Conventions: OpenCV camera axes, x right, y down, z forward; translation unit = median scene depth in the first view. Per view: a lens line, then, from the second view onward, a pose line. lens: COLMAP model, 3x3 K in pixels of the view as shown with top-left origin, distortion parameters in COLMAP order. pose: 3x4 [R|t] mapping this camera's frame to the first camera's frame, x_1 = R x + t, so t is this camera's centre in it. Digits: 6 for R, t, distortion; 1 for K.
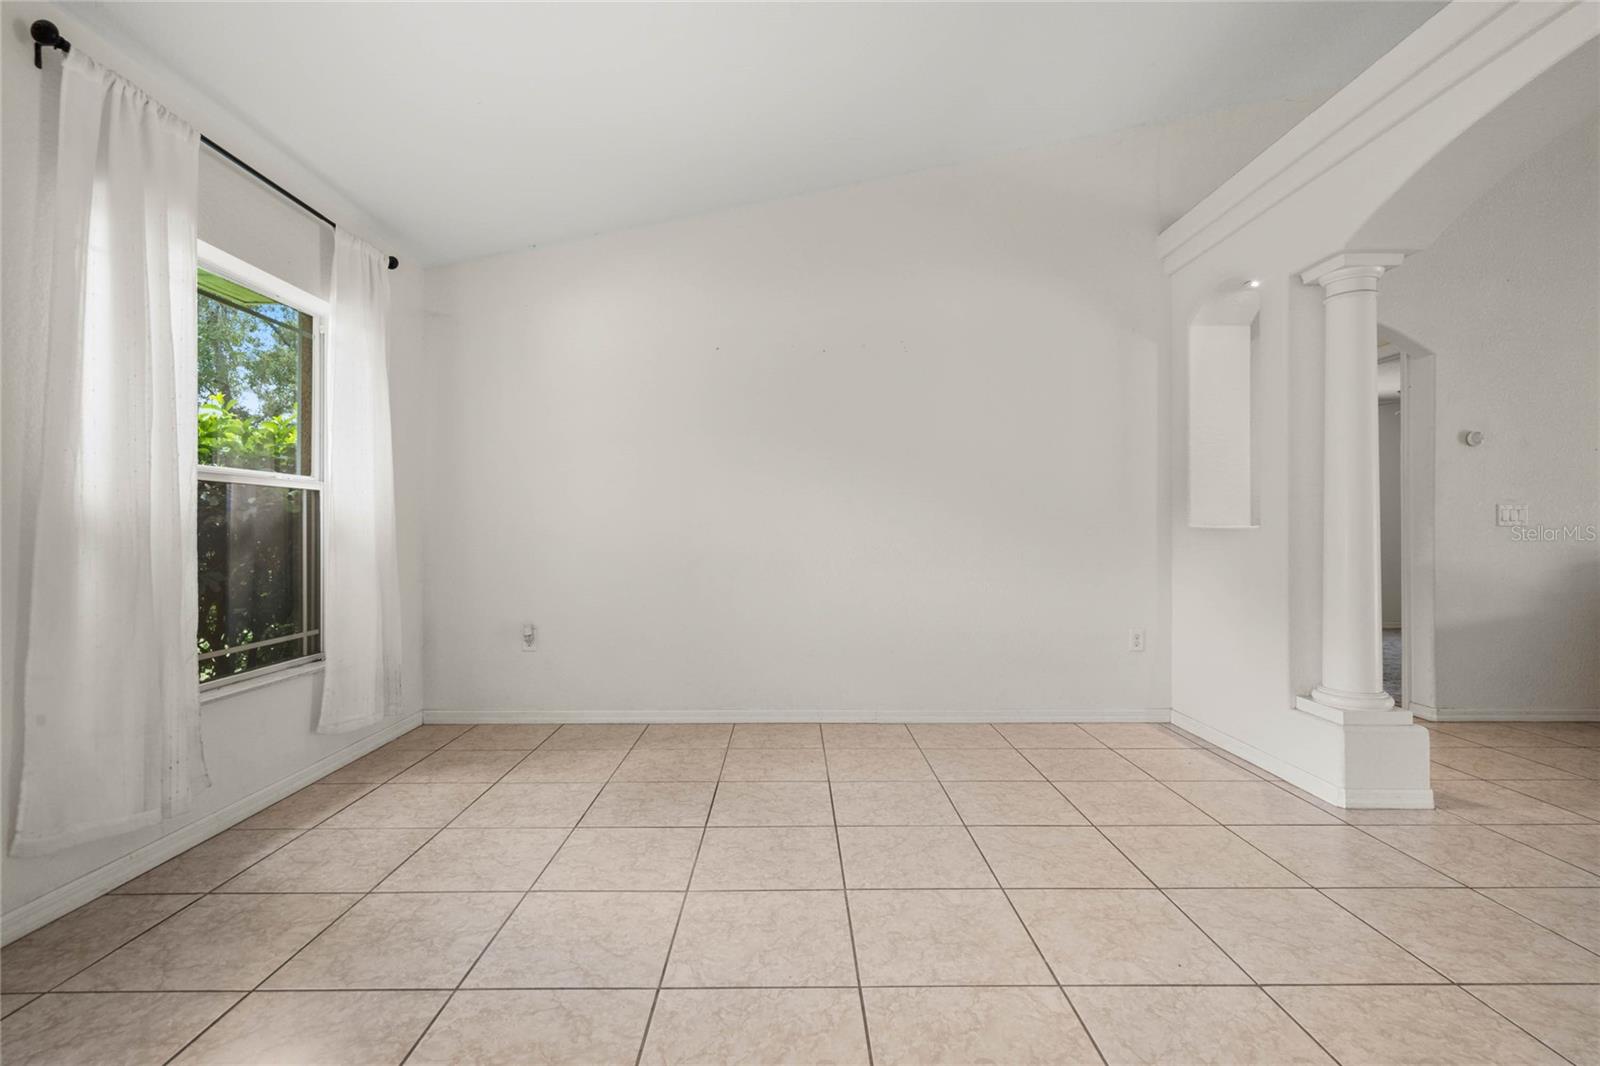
lens RADIAL K [[737.6, 0, 800.0], [0, 737.6, 533.0], [0, 0, 1]] dist [-0.002042, -0.000307]
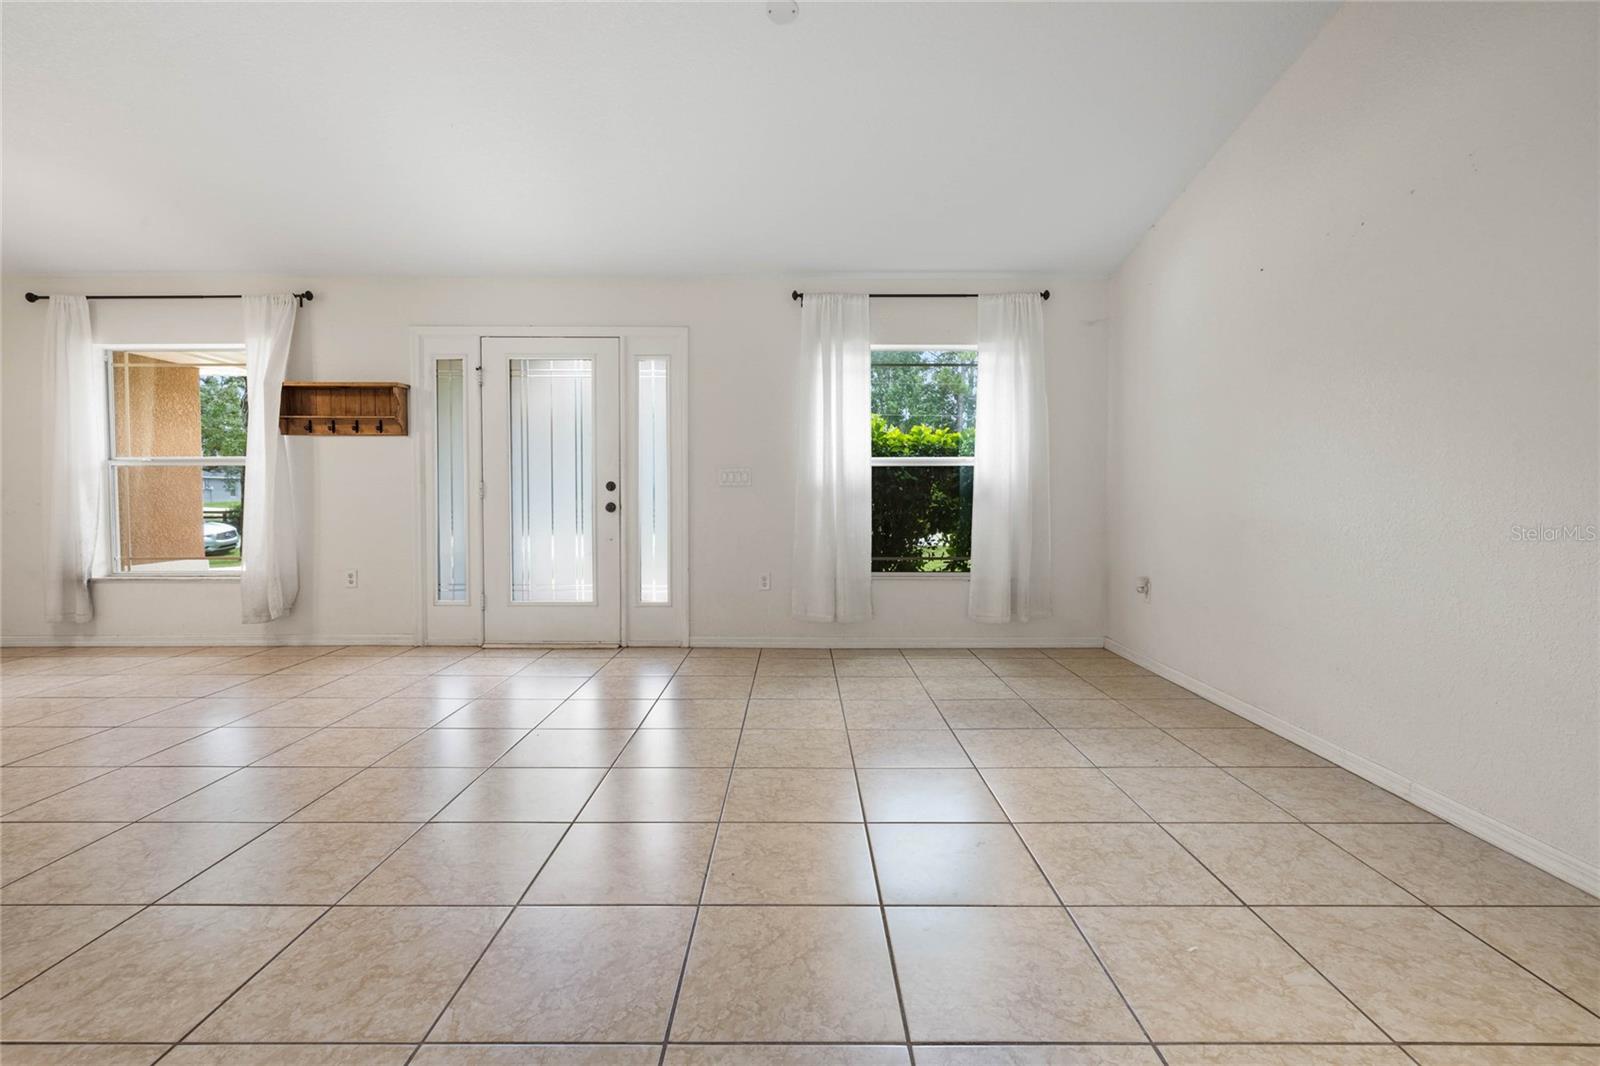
lens RADIAL K [[737.3, 0, 796.6], [0, 737.3, 510.6], [0, 0, 1]] dist [-0.000507, 0.000302]
pose [[-0.014058, 0.024810, -0.999593, 0.947972], [-0.005632, 0.999674, 0.024891, 0.000850], [0.999885, 0.005979, -0.013914, 0.645351]]
